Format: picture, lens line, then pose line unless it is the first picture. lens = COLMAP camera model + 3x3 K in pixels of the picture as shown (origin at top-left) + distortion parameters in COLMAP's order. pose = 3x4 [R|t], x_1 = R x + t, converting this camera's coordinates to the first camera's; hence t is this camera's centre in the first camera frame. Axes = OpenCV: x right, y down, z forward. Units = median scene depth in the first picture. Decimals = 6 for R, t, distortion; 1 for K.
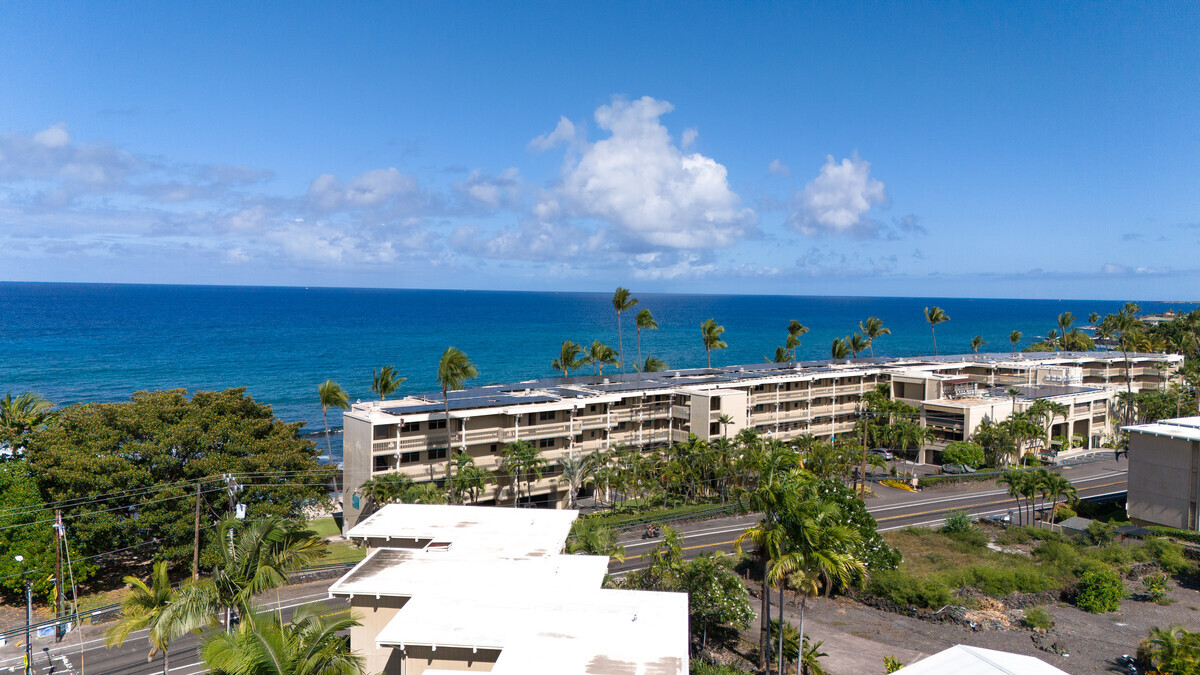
lens RADIAL K [[875.8, 0, 605.2], [0, 875.8, 331.4], [0, 0, 1]] dist [0.043929, -0.033651]
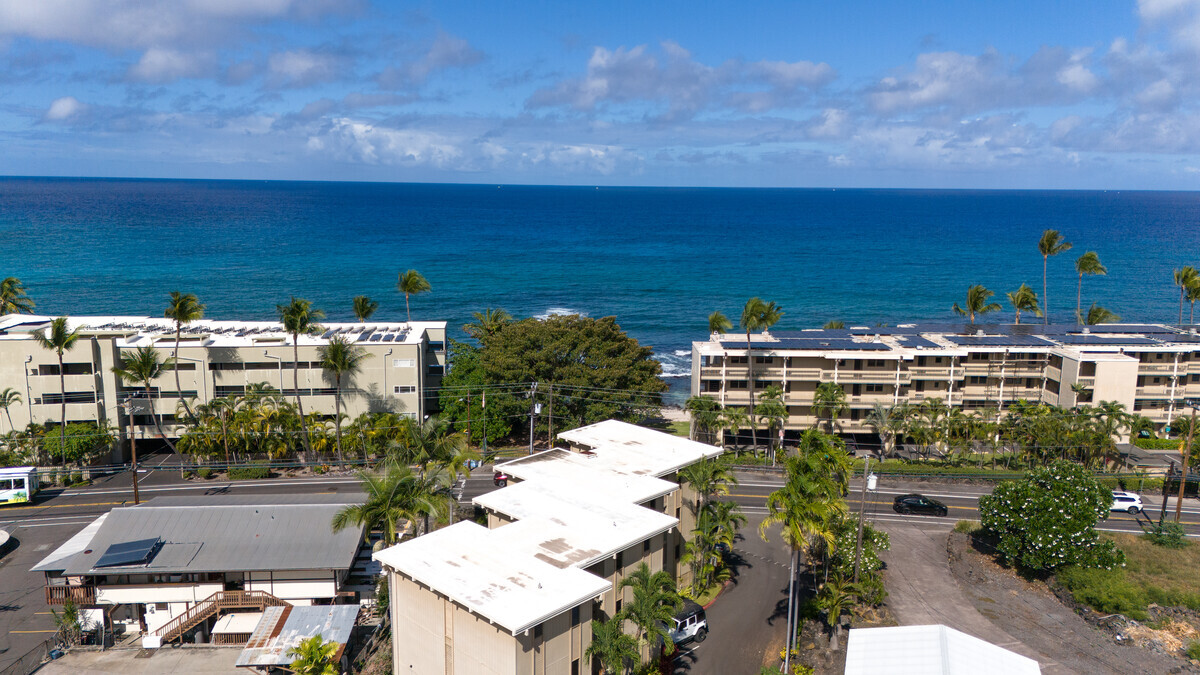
lens RADIAL K [[875.8, 0, 599.6], [0, 875.8, 340.0], [0, 0, 1]] dist [0.043929, -0.033651]
pose [[0.796583, 0.101656, -0.595921, 0.268382], [-0.031005, 0.991333, 0.127663, -0.051189], [0.603734, -0.083218, 0.792831, -0.045931]]
